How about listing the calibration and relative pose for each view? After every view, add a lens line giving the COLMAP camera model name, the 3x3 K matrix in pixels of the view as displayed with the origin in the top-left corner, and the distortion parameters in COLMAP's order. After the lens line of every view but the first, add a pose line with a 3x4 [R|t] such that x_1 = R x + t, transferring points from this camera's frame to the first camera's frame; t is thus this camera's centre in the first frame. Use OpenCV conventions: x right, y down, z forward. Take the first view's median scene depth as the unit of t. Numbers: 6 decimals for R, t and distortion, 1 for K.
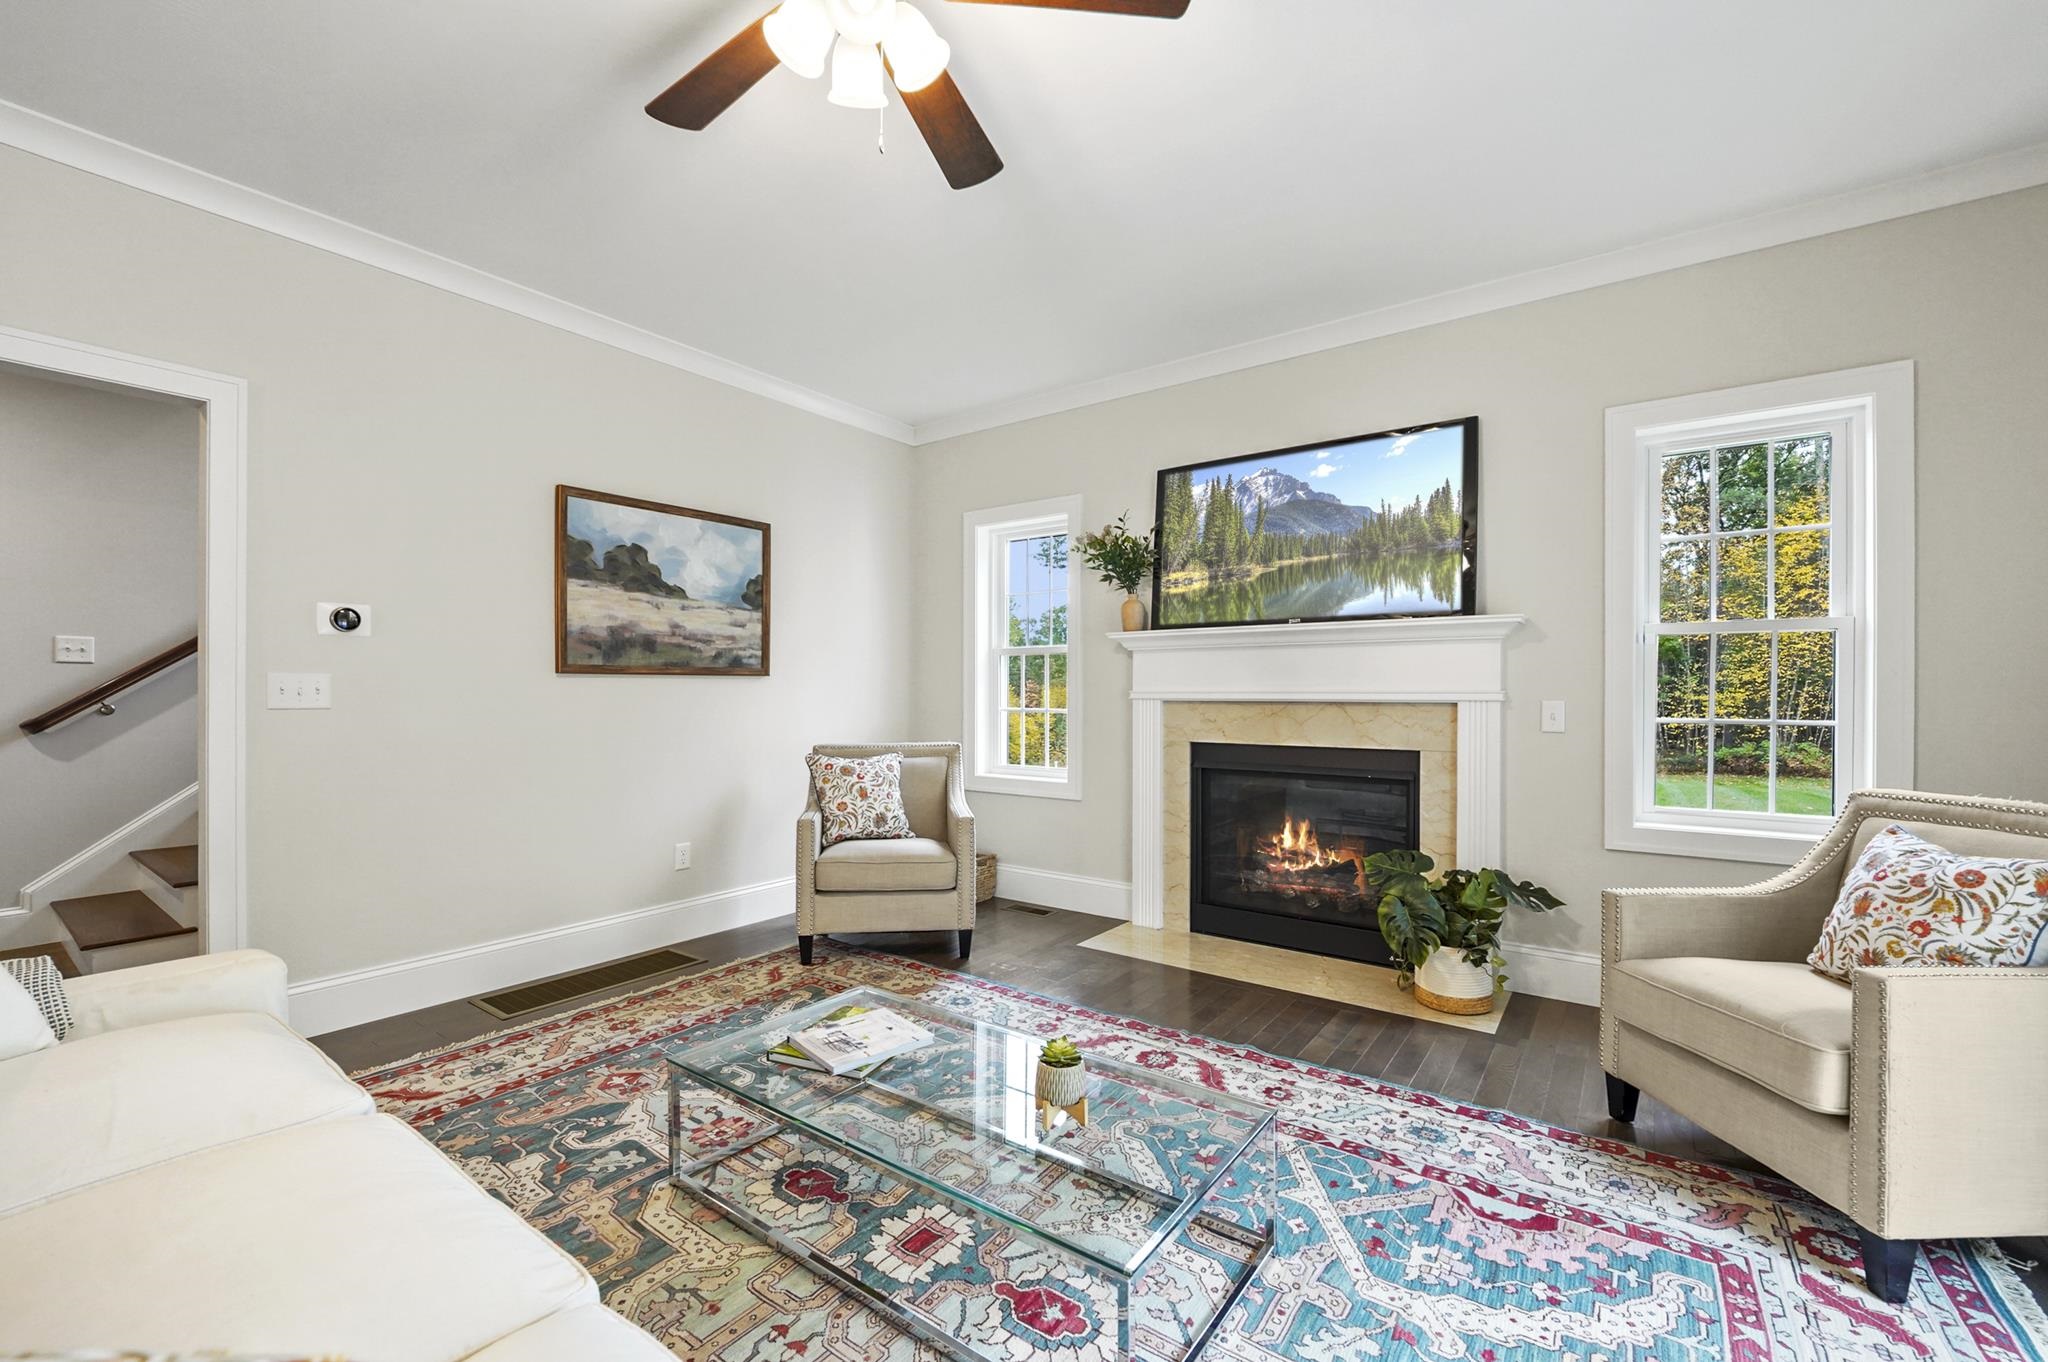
lens RADIAL K [[823.4, 0, 1033.3], [0, 823.4, 690.4], [0, 0, 1]] dist [0.001429, -0.007371]
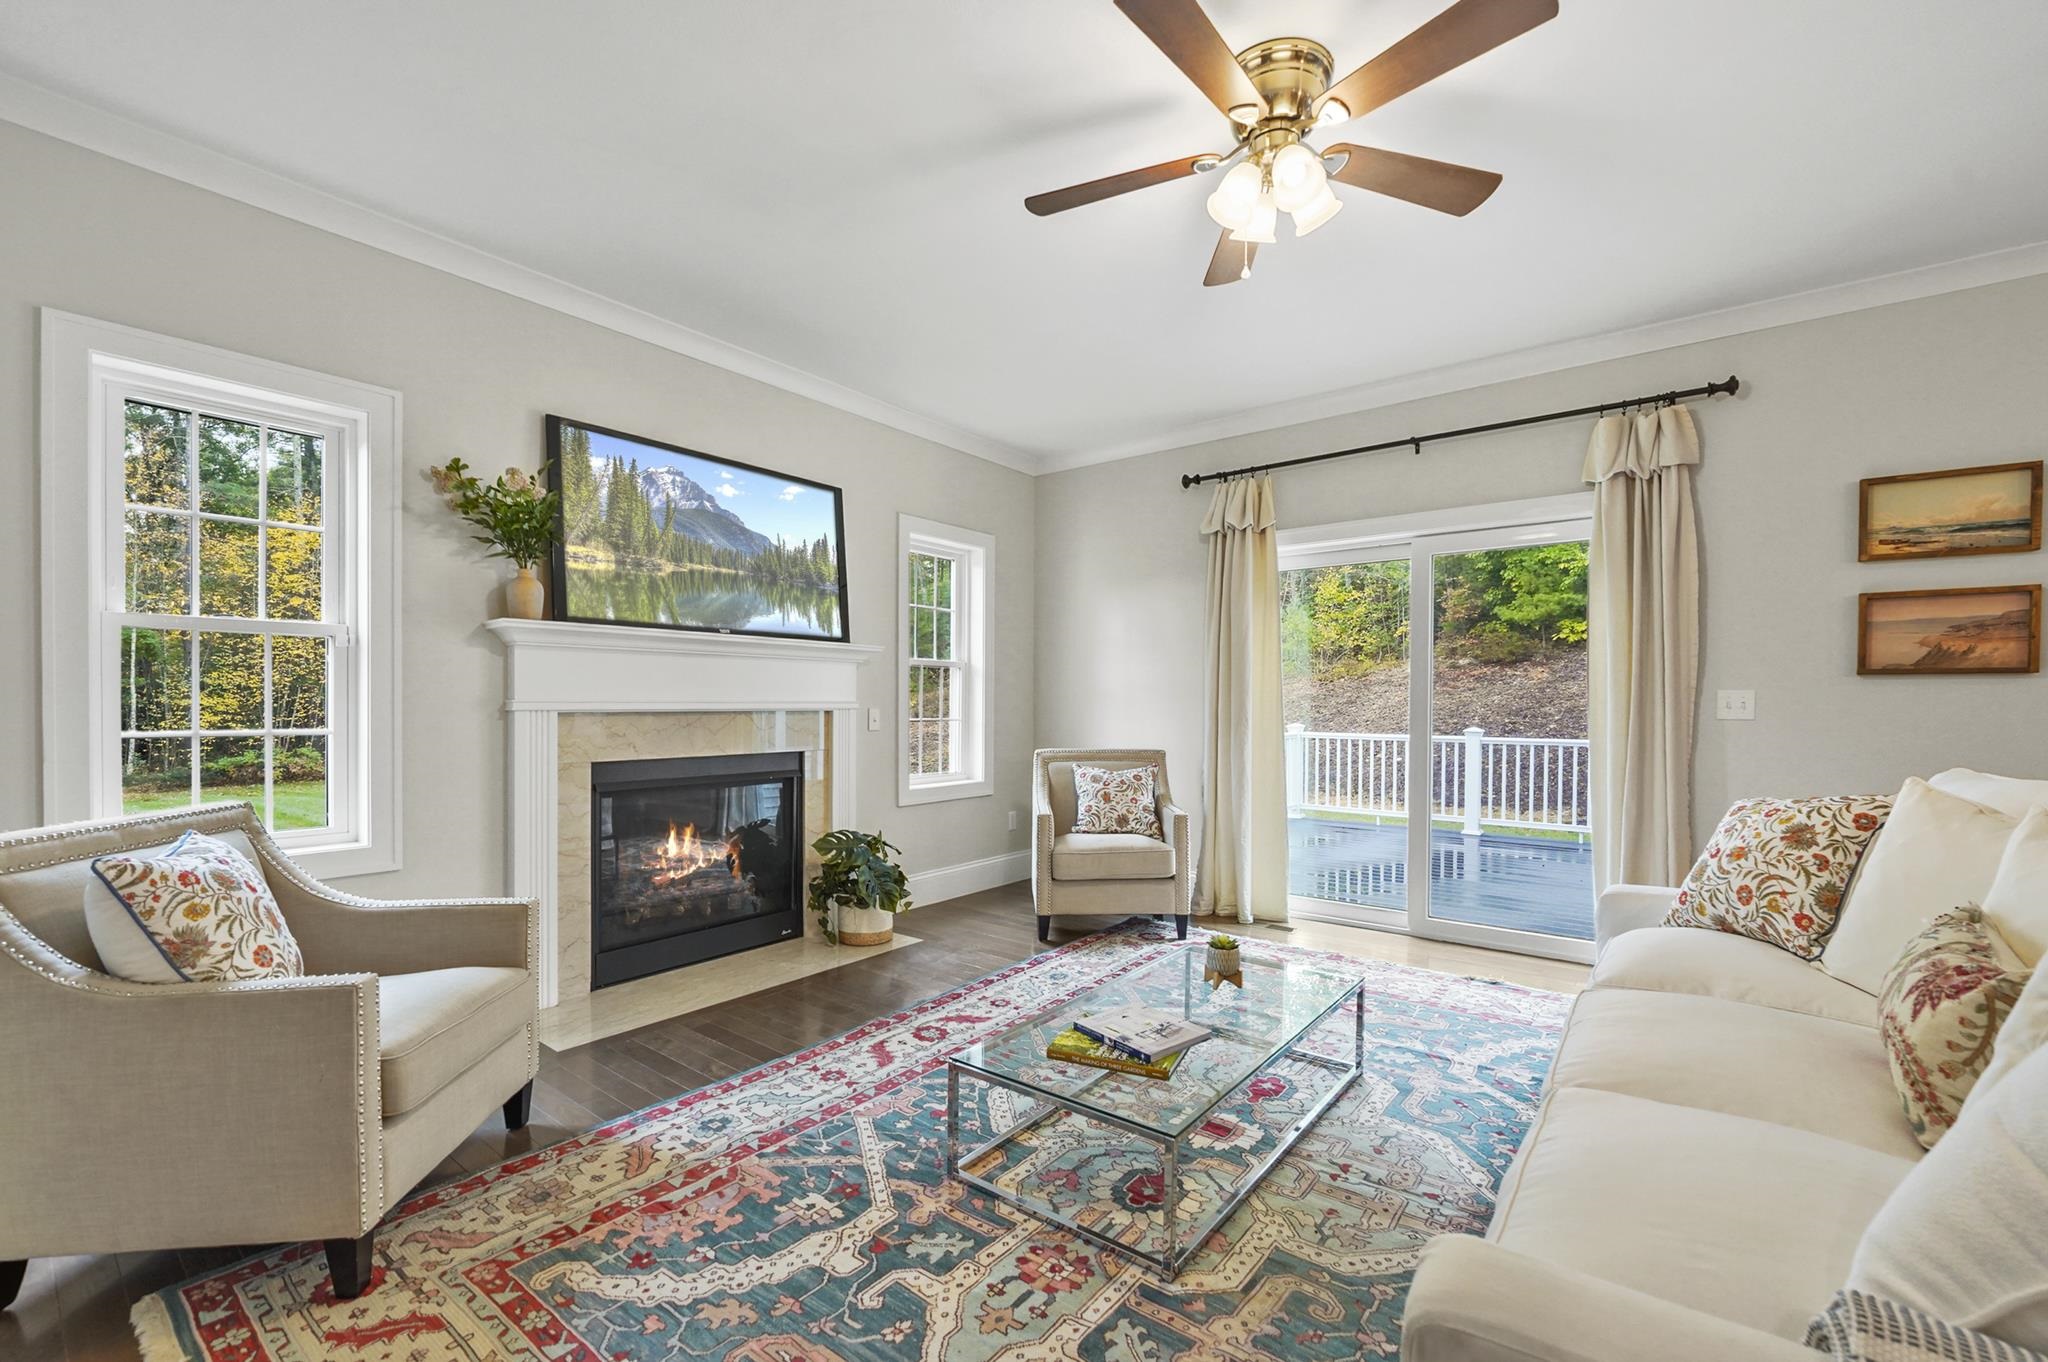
lens RADIAL K [[835.0, 0, 1021.5], [0, 835.0, 682.7], [0, 0, 1]] dist [0.004670, -0.007539]
pose [[0.053473, 0.024067, 0.998279, -0.724145], [-0.008153, 0.999687, -0.023664, -0.000135], [-0.998536, -0.006874, 0.053652, 0.605564]]
